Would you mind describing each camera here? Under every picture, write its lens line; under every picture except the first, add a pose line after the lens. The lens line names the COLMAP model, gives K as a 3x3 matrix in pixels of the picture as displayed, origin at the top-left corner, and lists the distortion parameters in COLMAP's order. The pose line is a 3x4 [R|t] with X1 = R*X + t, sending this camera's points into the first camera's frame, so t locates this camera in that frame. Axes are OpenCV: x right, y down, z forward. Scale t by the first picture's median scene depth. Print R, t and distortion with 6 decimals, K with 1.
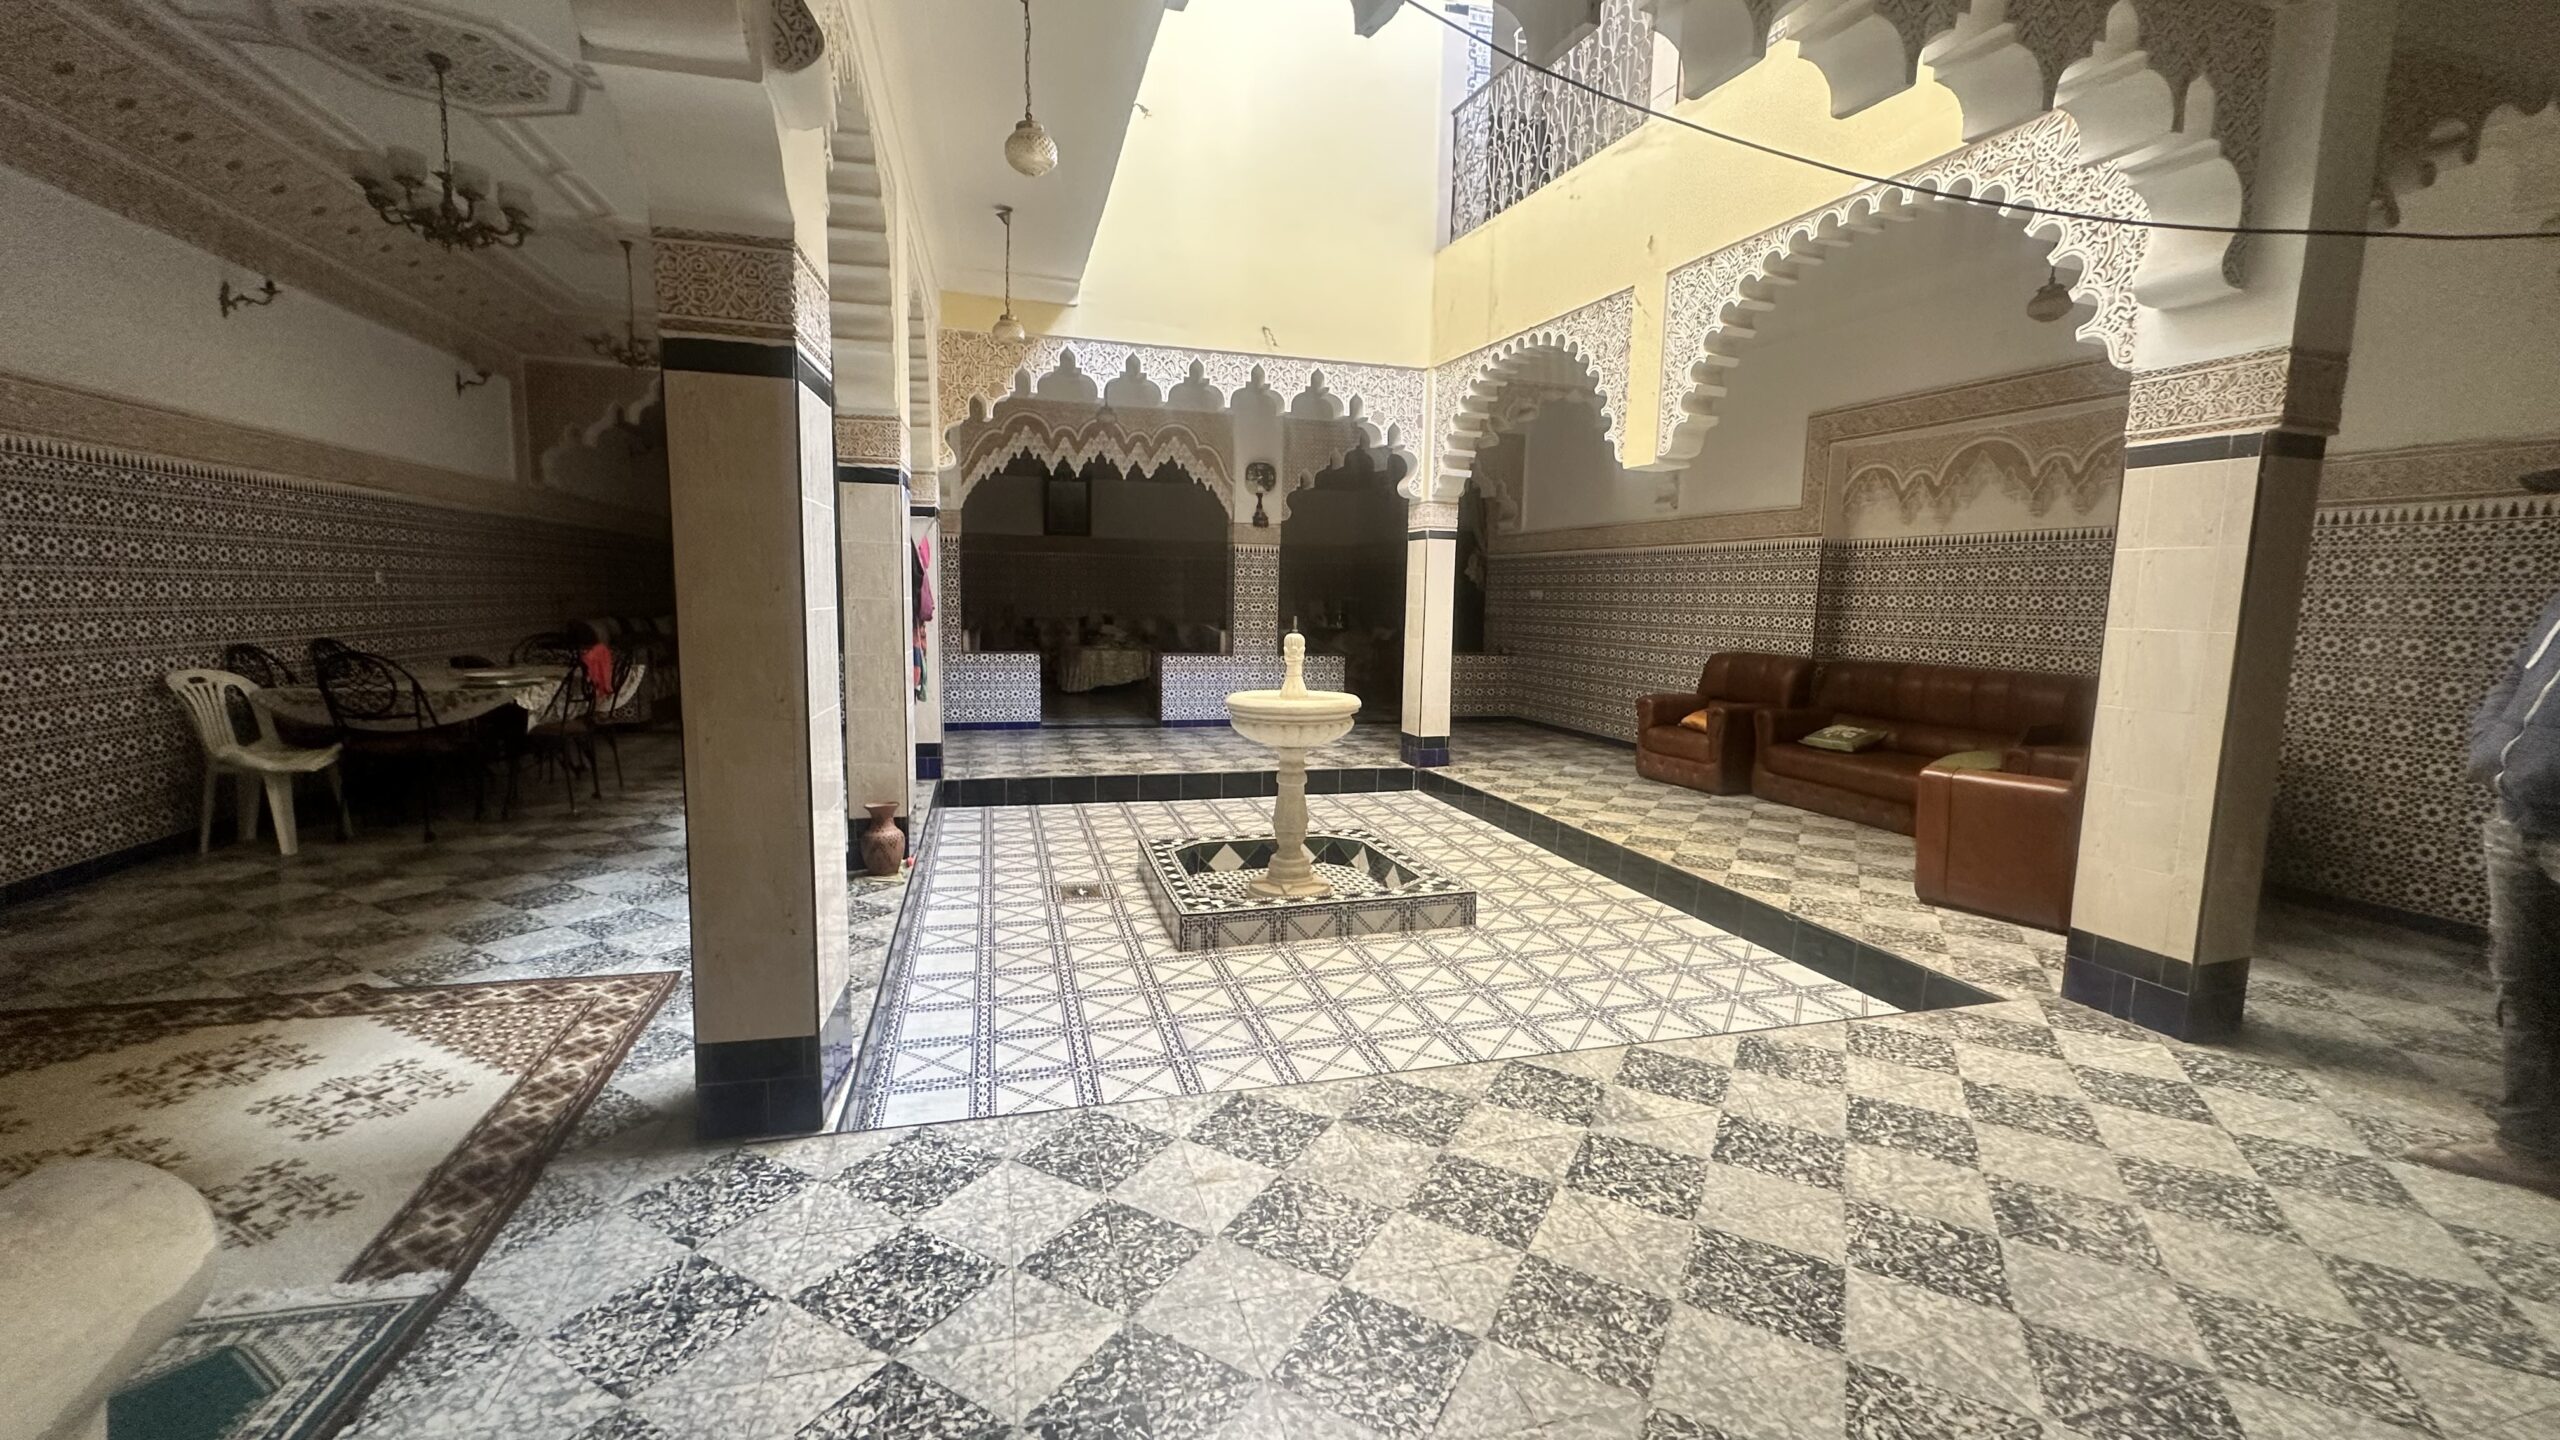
lens RADIAL K [[1056.7, 0, 1280.0], [0, 1056.7, 720.0], [0, 0, 1]] dist [0.027314, 0.000007]
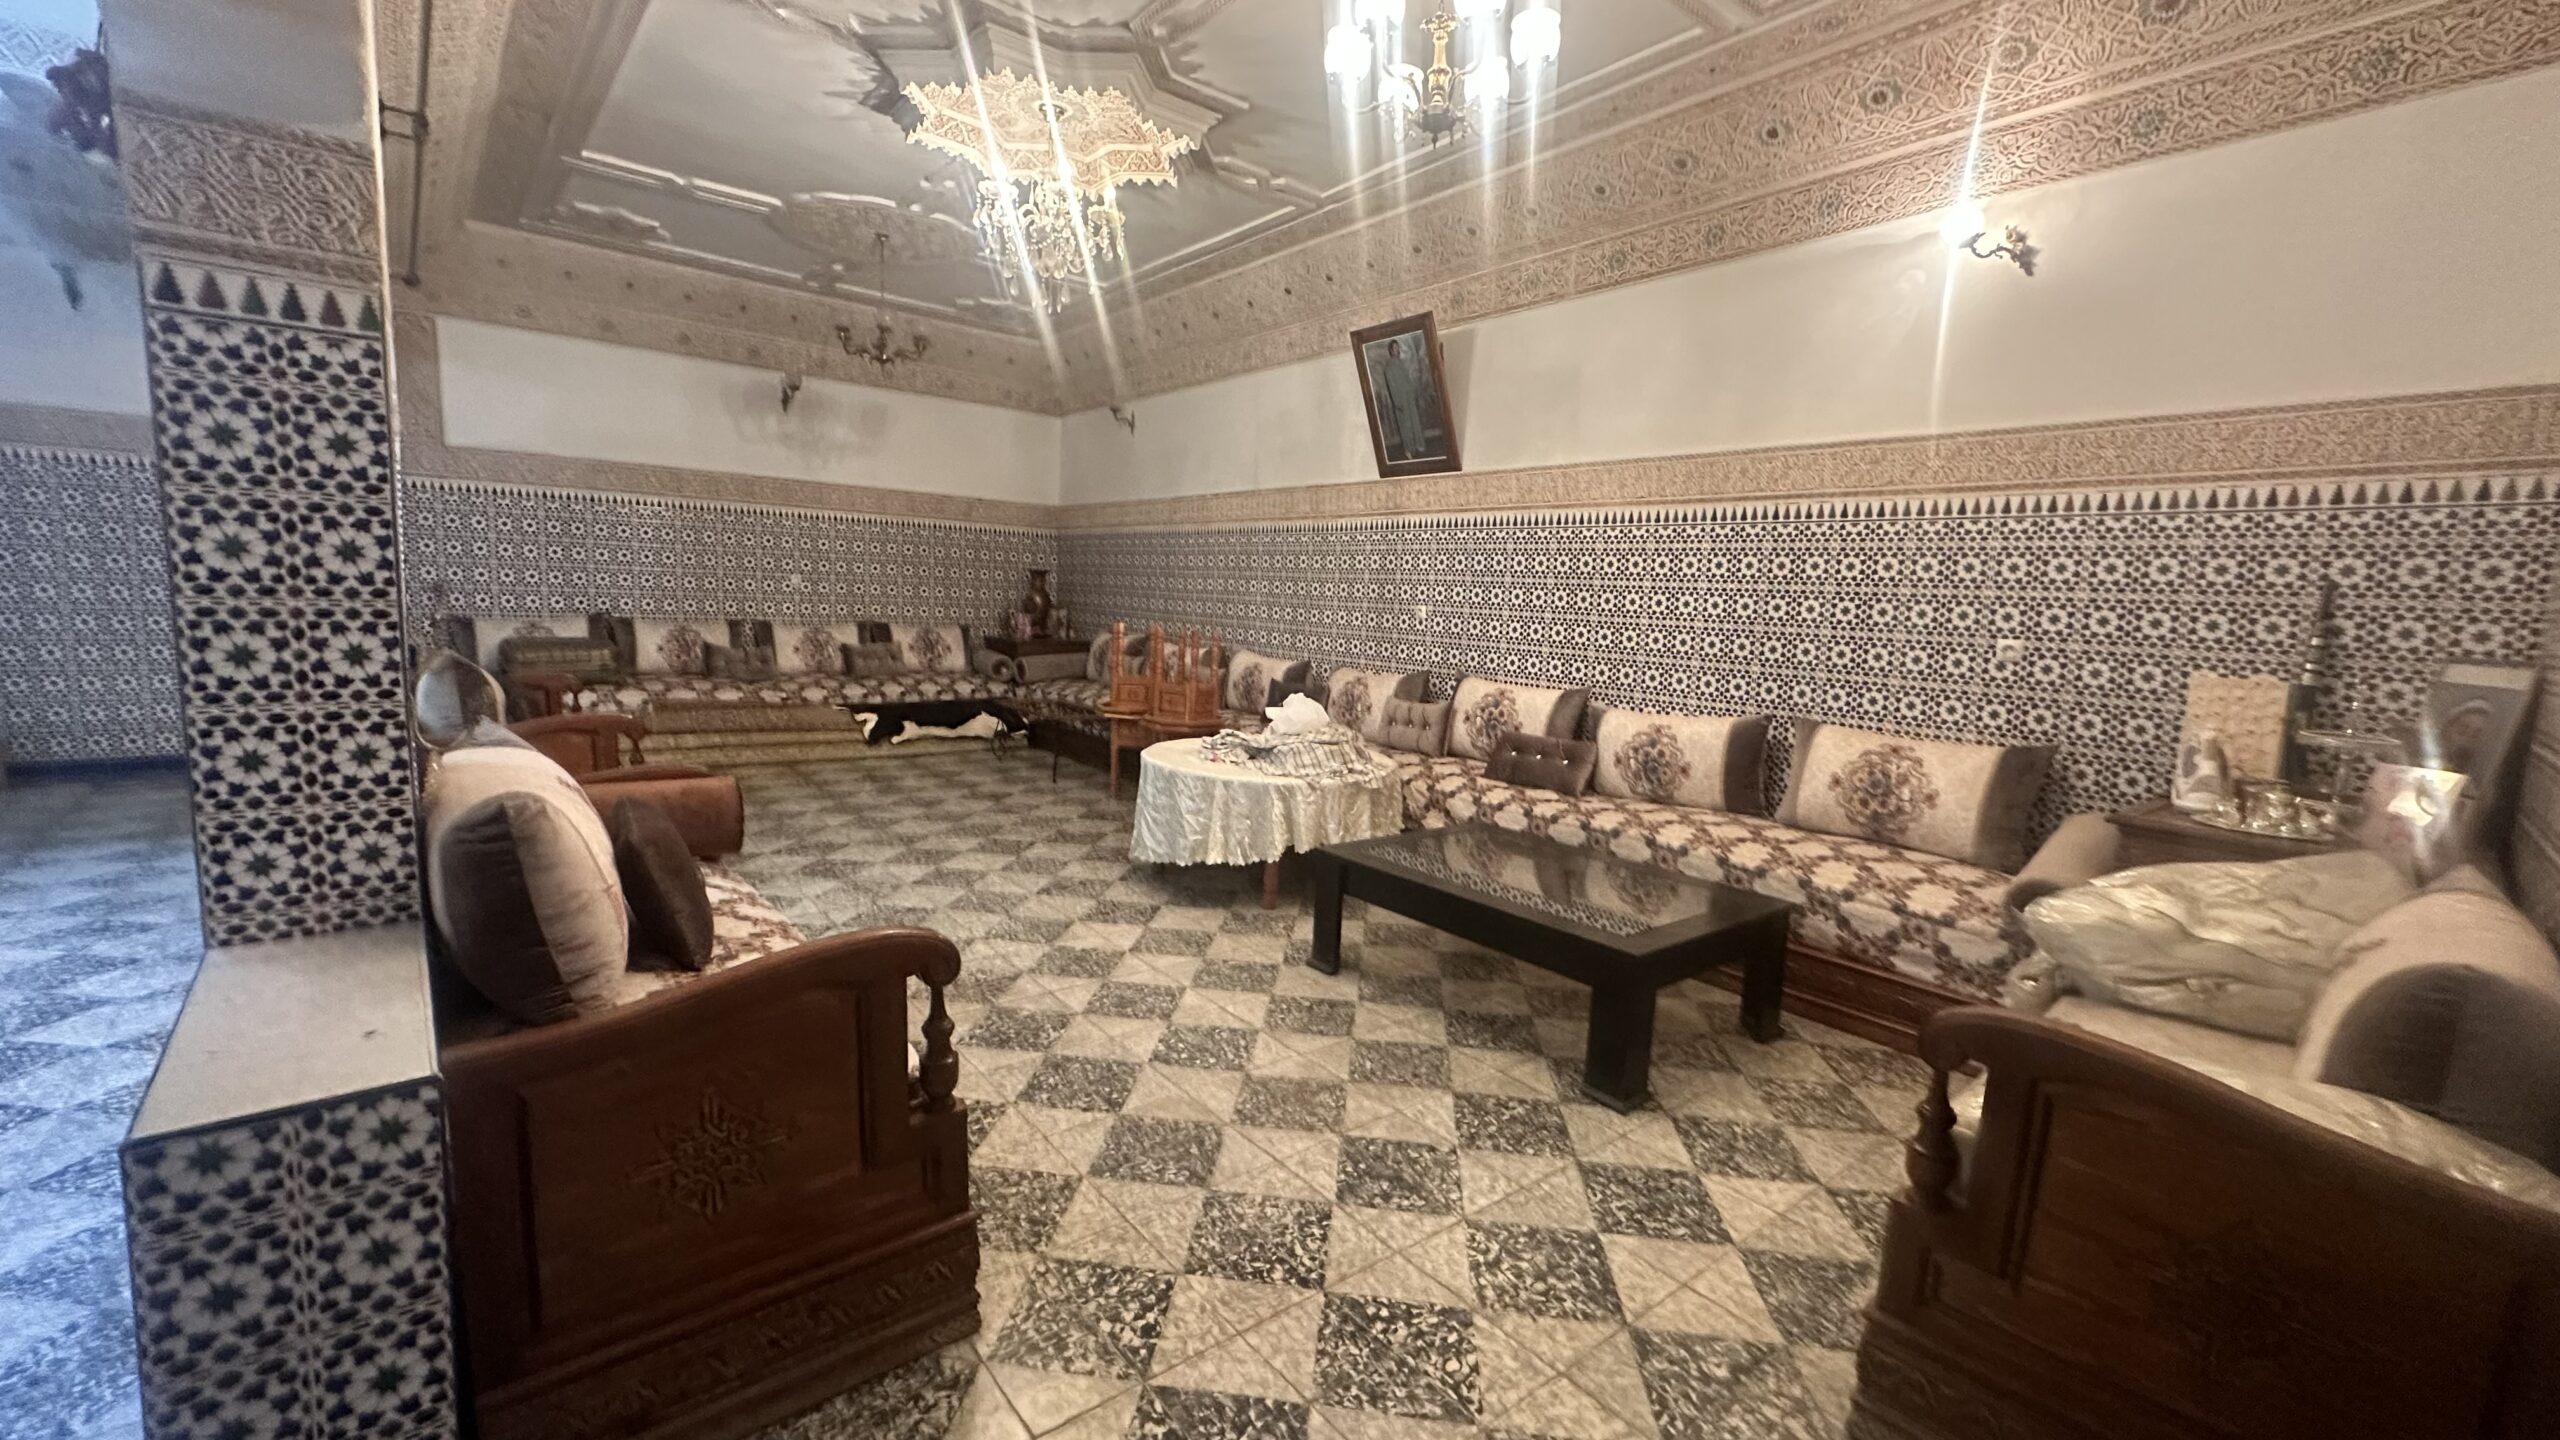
lens RADIAL K [[1056.7, 0, 1280.0], [0, 1056.7, 720.0], [0, 0, 1]] dist [0.027314, 0.000007]
pose [[0.895718, -0.058362, 0.440776, 0.157786], [0.048463, 0.998257, 0.033694, -0.098327], [-0.441974, -0.008819, 0.896985, 0.645255]]
